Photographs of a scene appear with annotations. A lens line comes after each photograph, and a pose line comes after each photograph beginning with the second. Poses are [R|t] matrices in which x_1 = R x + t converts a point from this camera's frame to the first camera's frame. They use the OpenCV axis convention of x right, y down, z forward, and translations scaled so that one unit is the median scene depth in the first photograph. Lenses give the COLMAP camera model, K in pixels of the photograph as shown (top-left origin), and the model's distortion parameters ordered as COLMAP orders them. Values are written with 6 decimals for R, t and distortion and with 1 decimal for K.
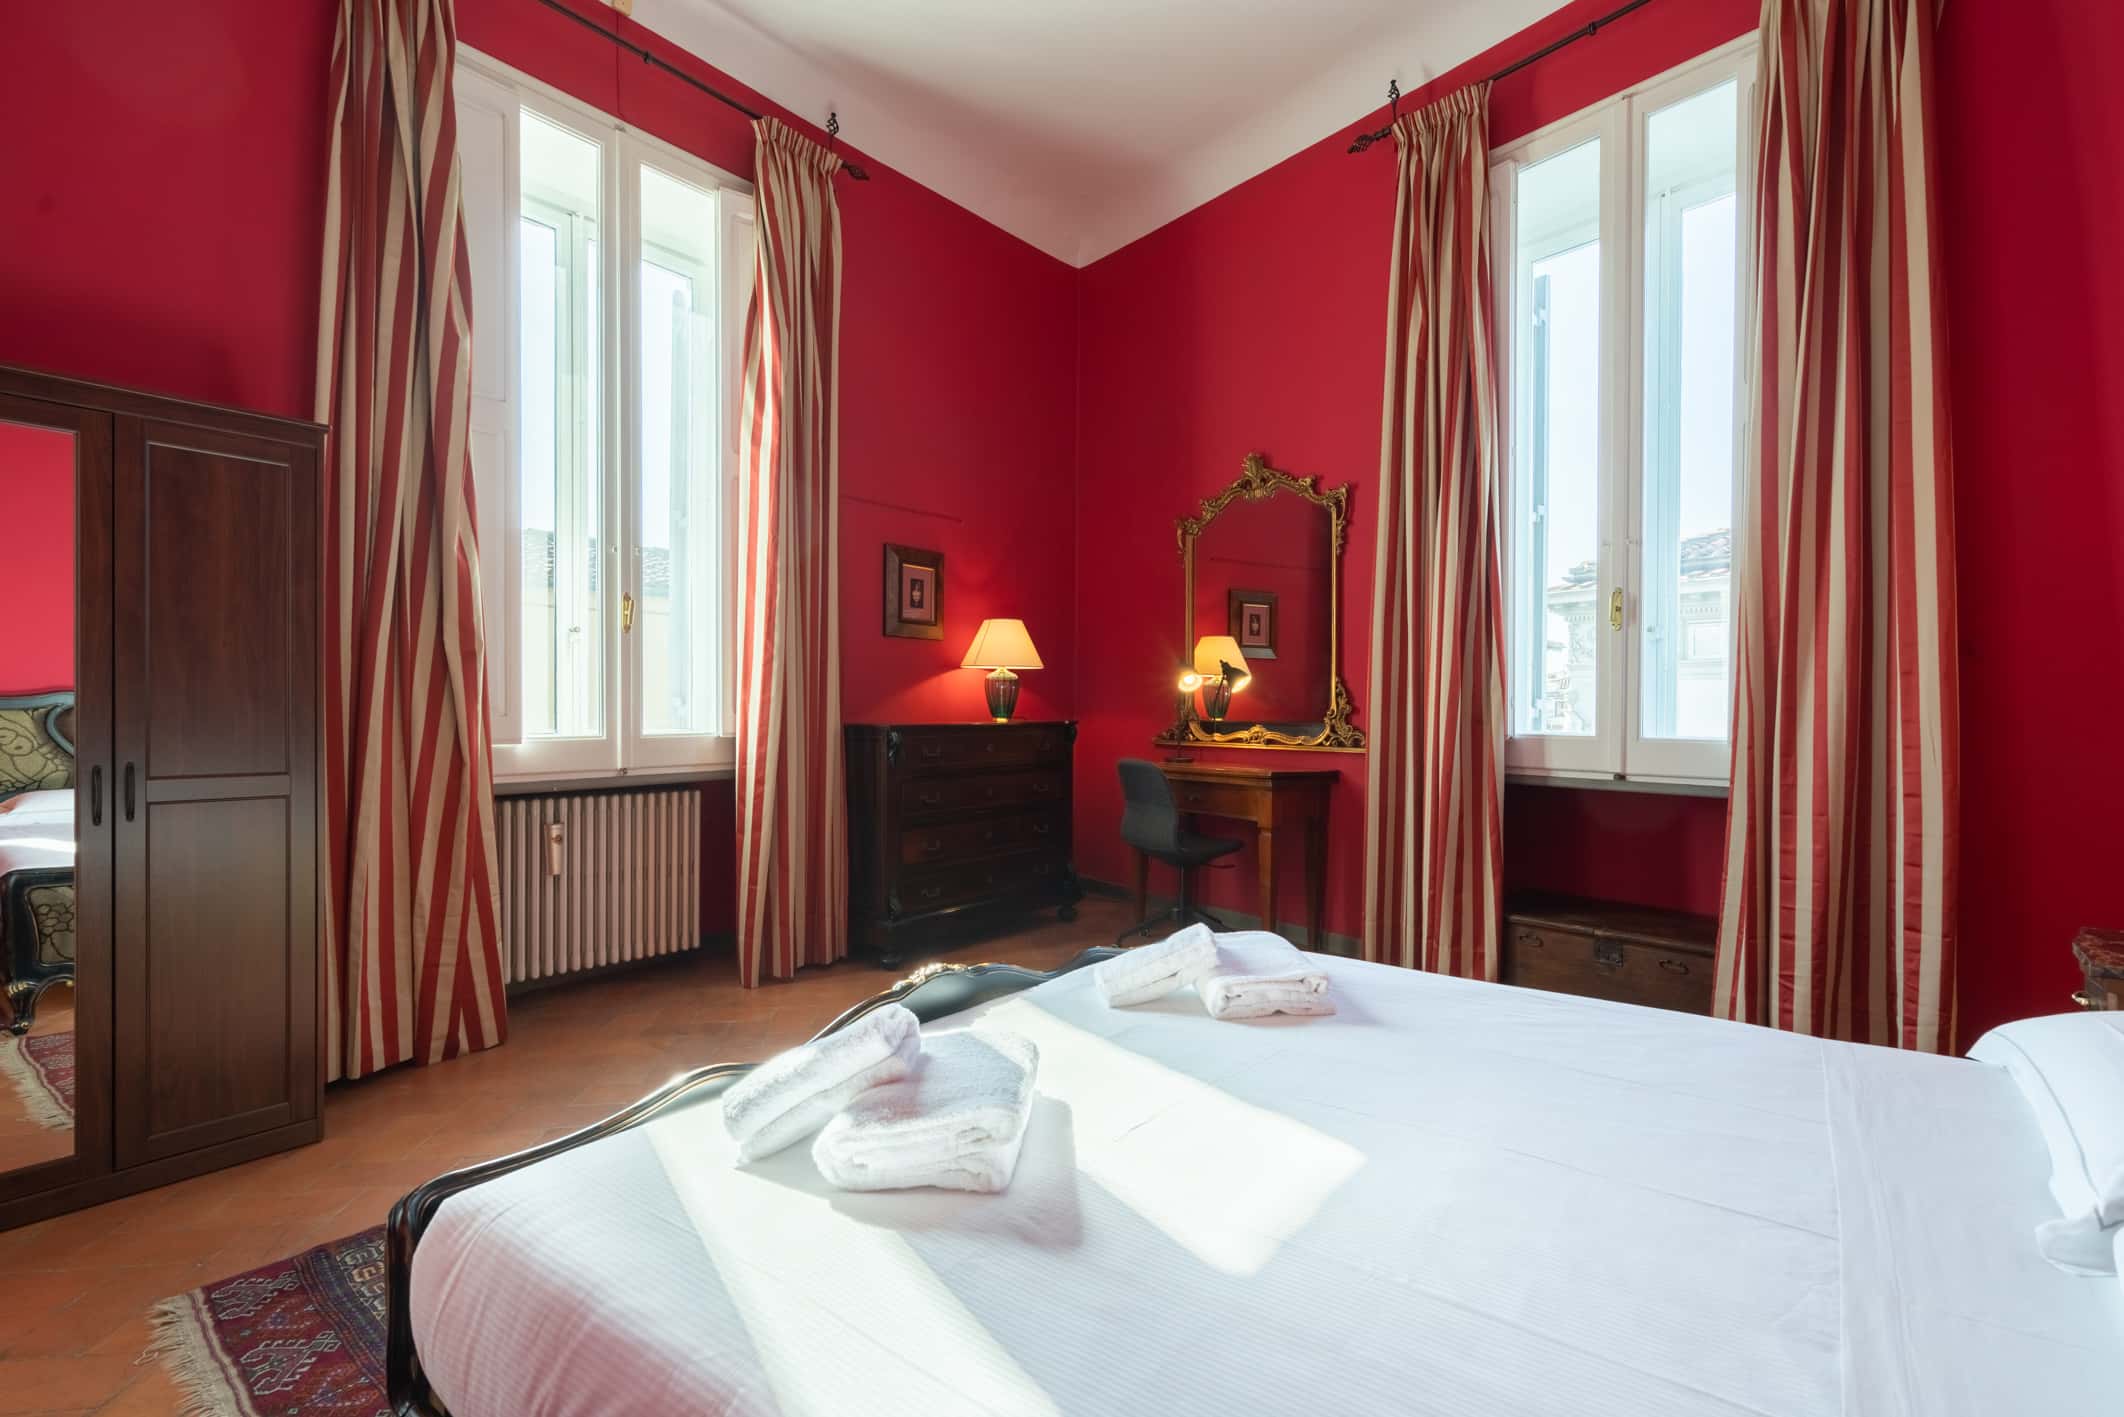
lens RADIAL K [[970.3, 0, 1097.7], [0, 970.3, 720.8], [0, 0, 1]] dist [-0.008359, 0.003769]
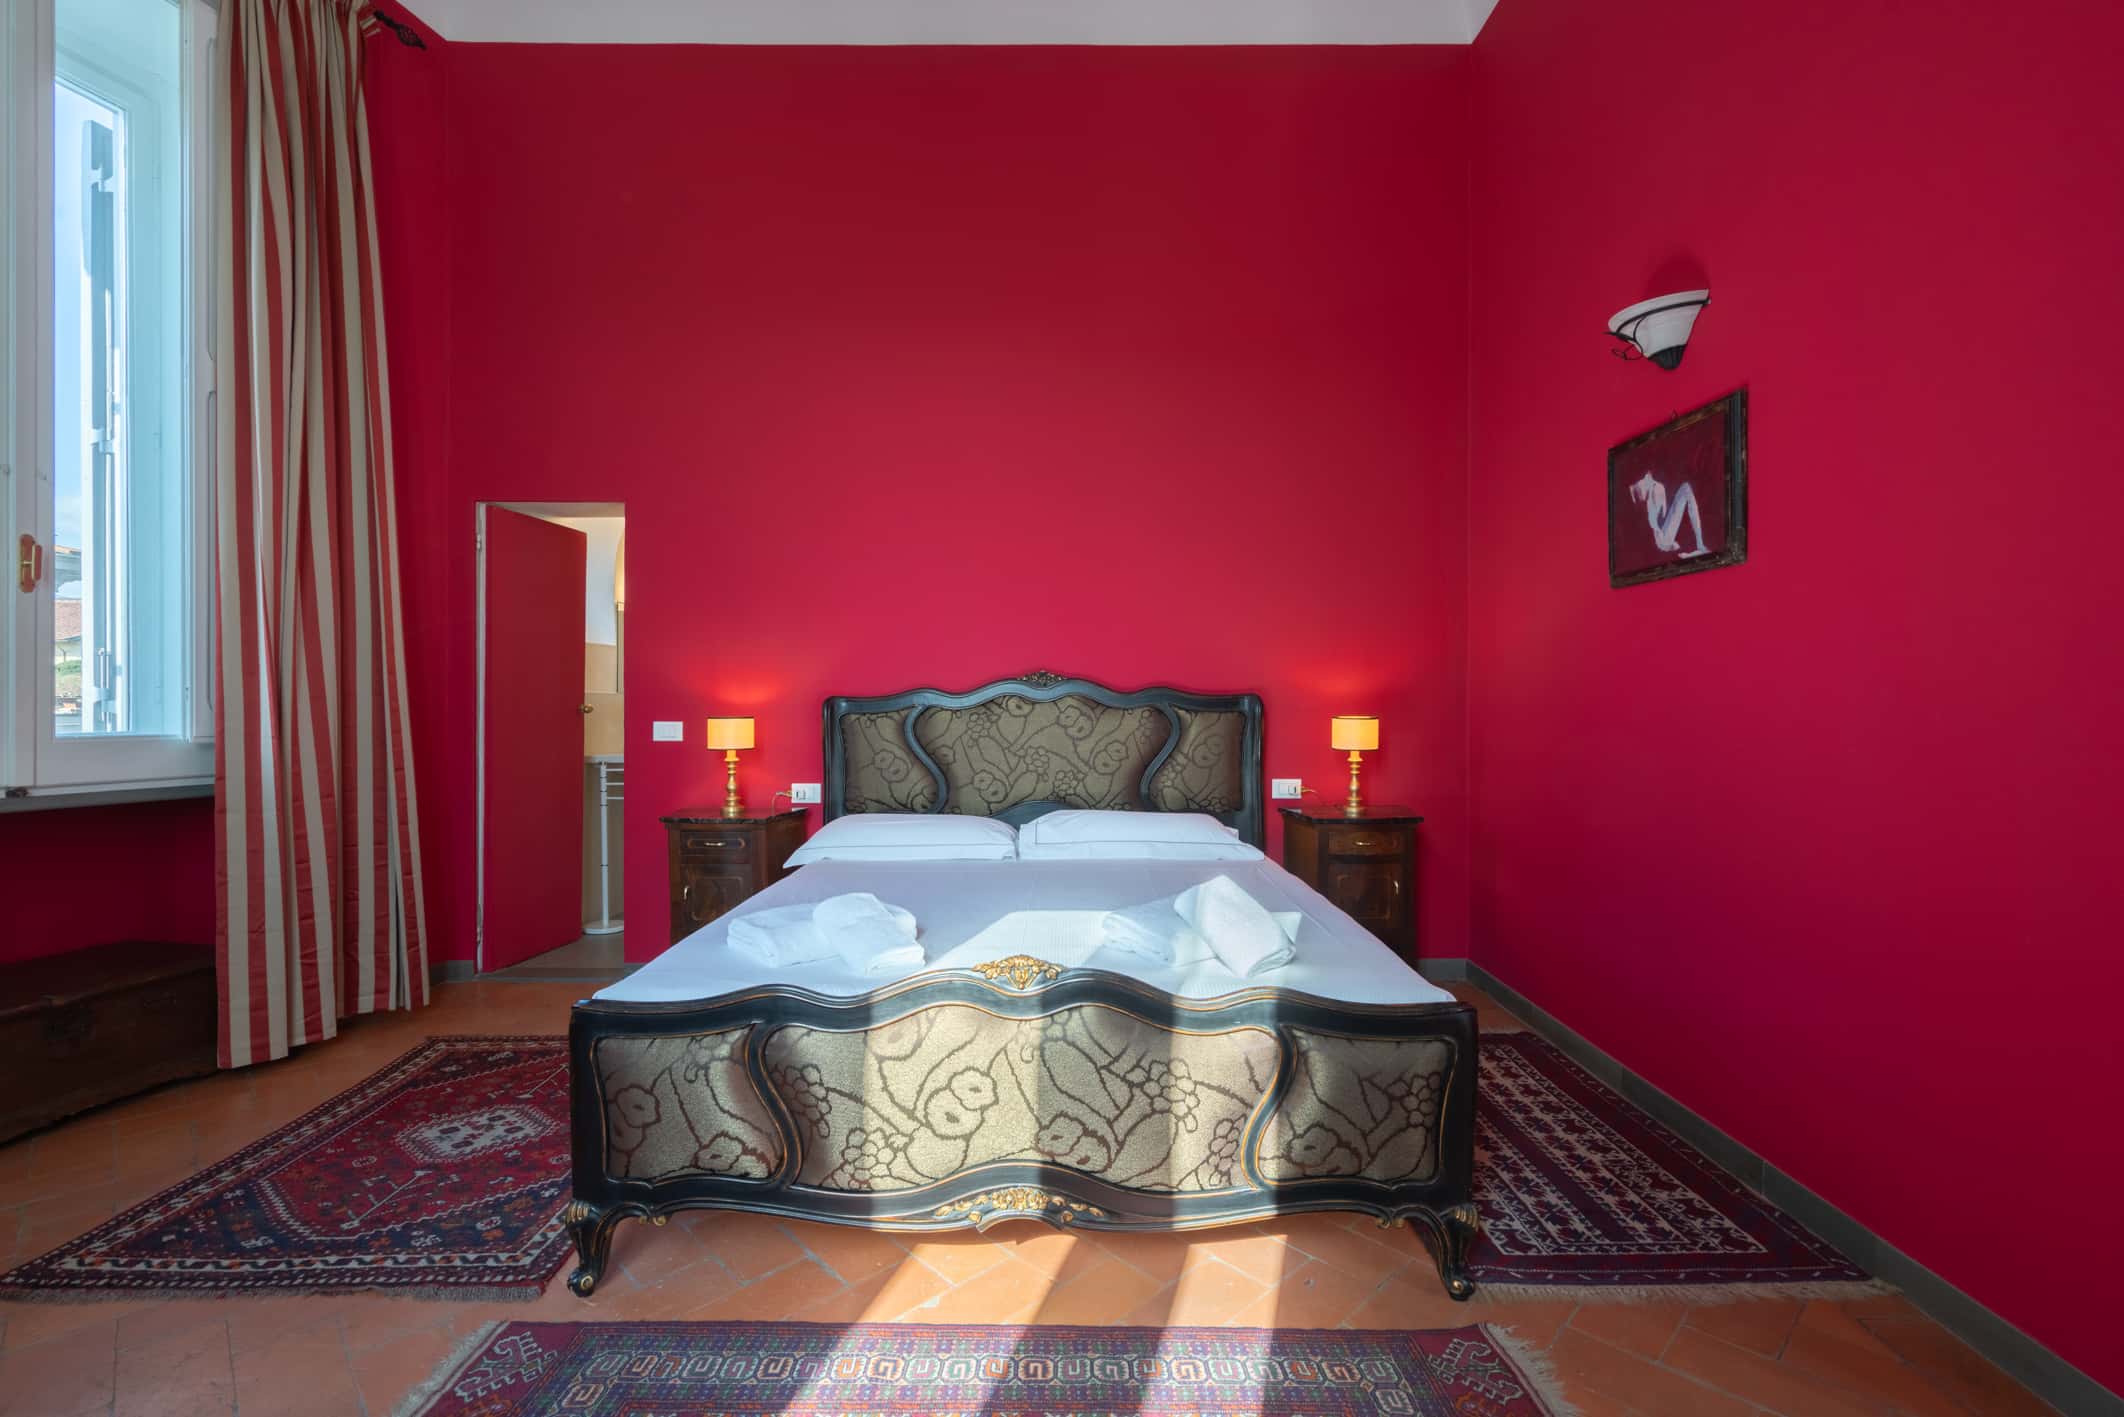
lens RADIAL K [[970.3, 0, 1070.2], [0, 970.3, 710.4], [0, 0, 1]] dist [-0.008359, 0.003769]
pose [[-0.604867, -0.008152, 0.796285, -0.450971], [0.006361, 0.999866, 0.015068, -0.008449], [-0.796301, 0.014180, -0.604734, 0.703419]]
